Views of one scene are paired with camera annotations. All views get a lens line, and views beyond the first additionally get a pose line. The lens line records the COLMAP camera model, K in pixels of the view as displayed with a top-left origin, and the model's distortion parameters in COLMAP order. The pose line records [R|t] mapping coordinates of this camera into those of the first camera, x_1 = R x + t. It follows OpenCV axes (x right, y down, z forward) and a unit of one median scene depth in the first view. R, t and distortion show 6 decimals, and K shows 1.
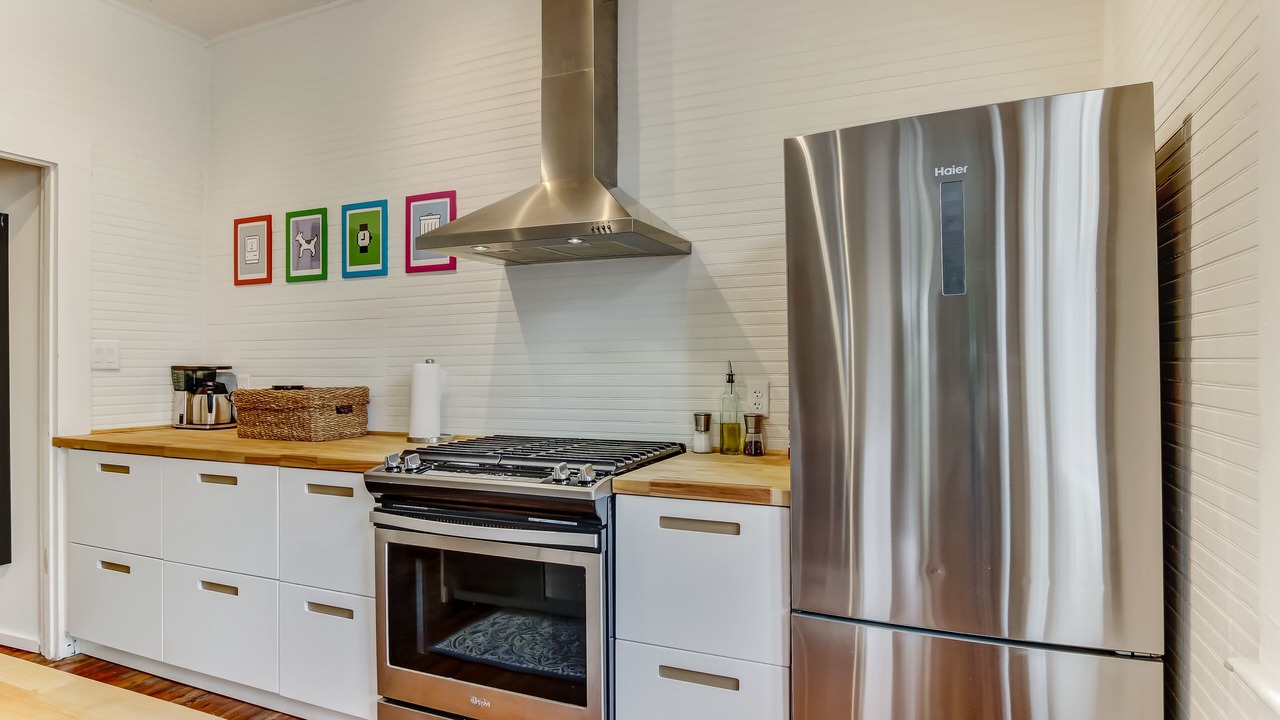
lens RADIAL K [[718.8, 0, 627.0], [0, 718.8, 356.4], [0, 0, 1]] dist [-0.024808, 0.010775]
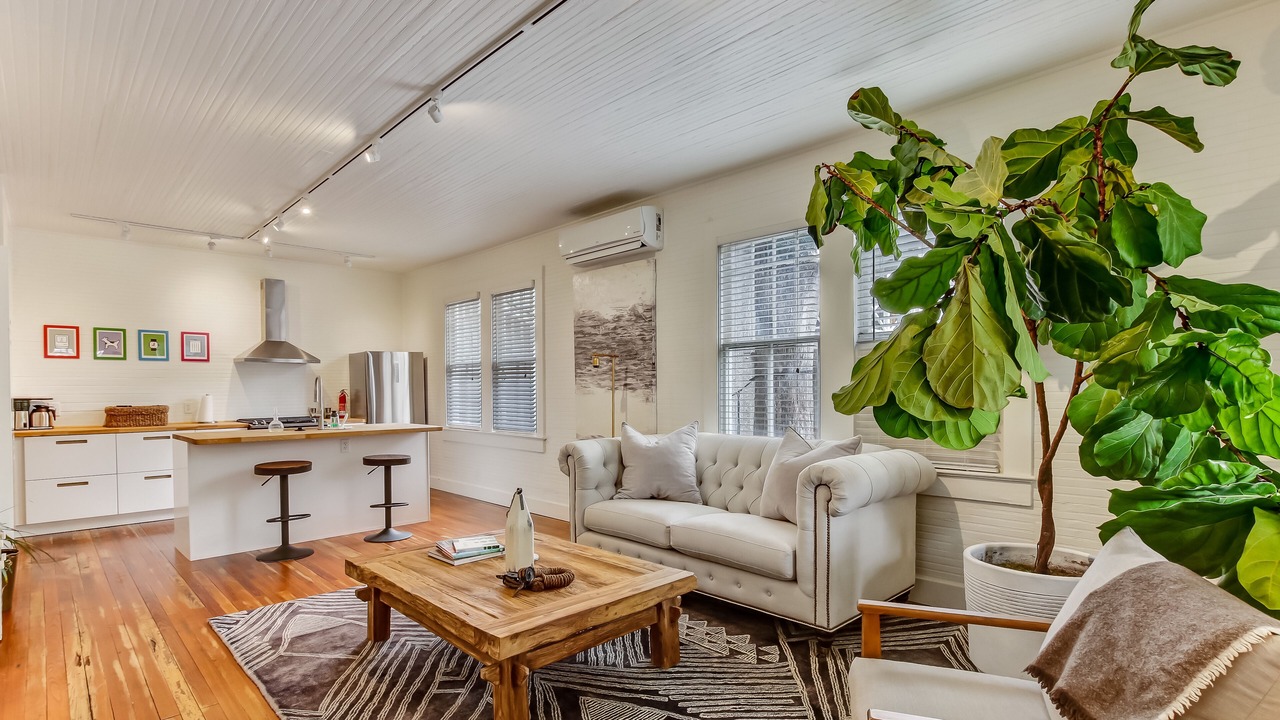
lens RADIAL K [[604.7, 0, 642.7], [0, 604.7, 398.6], [0, 0, 1]] dist [-0.014669, 0.002959]
pose [[0.349359, -0.013958, 0.936885, -1.795533], [-0.003081, 0.999867, 0.016045, -0.020181], [-0.936984, -0.008492, 0.349270, -1.351563]]
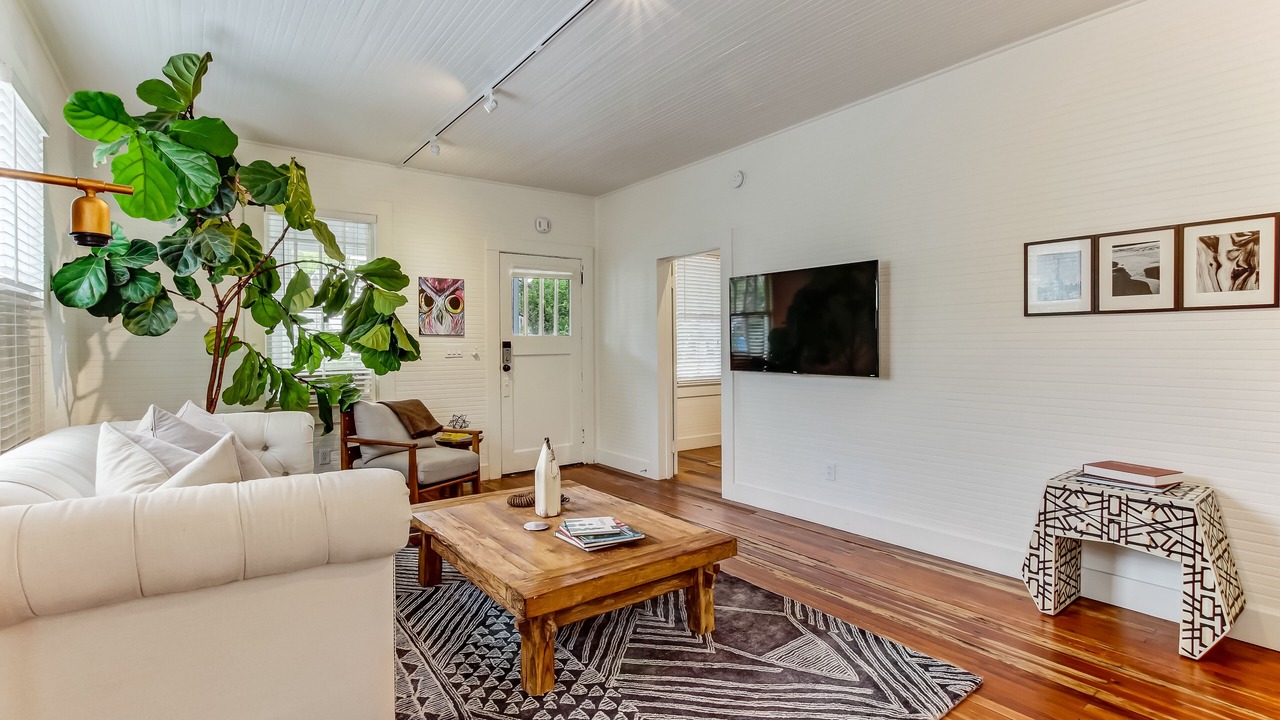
lens RADIAL K [[592.9, 0, 633.6], [0, 592.9, 352.0], [0, 0, 1]] dist [-0.017402, 0.004566]
pose [[-0.483165, 0.010095, -0.875471, -0.188304], [0.013987, 0.999895, 0.003810, -0.011925], [0.875417, -0.010404, -0.483256, -0.238403]]
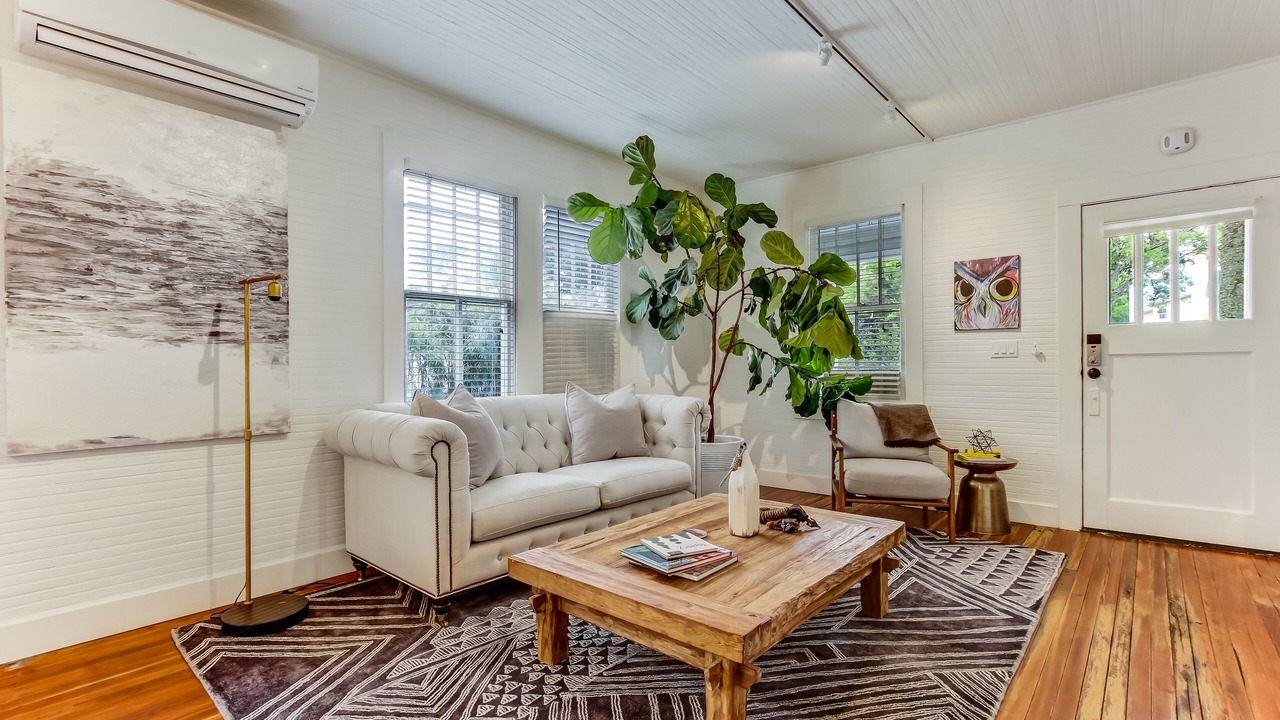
lens RADIAL K [[592.9, 0, 632.5], [0, 592.9, 368.0], [0, 0, 1]] dist [-0.017402, 0.004566]
pose [[-0.957737, 0.005814, 0.287588, -1.082383], [0.005581, 0.999983, -0.001627, 0.027178], [-0.287593, 0.000047, -0.957753, 0.007840]]
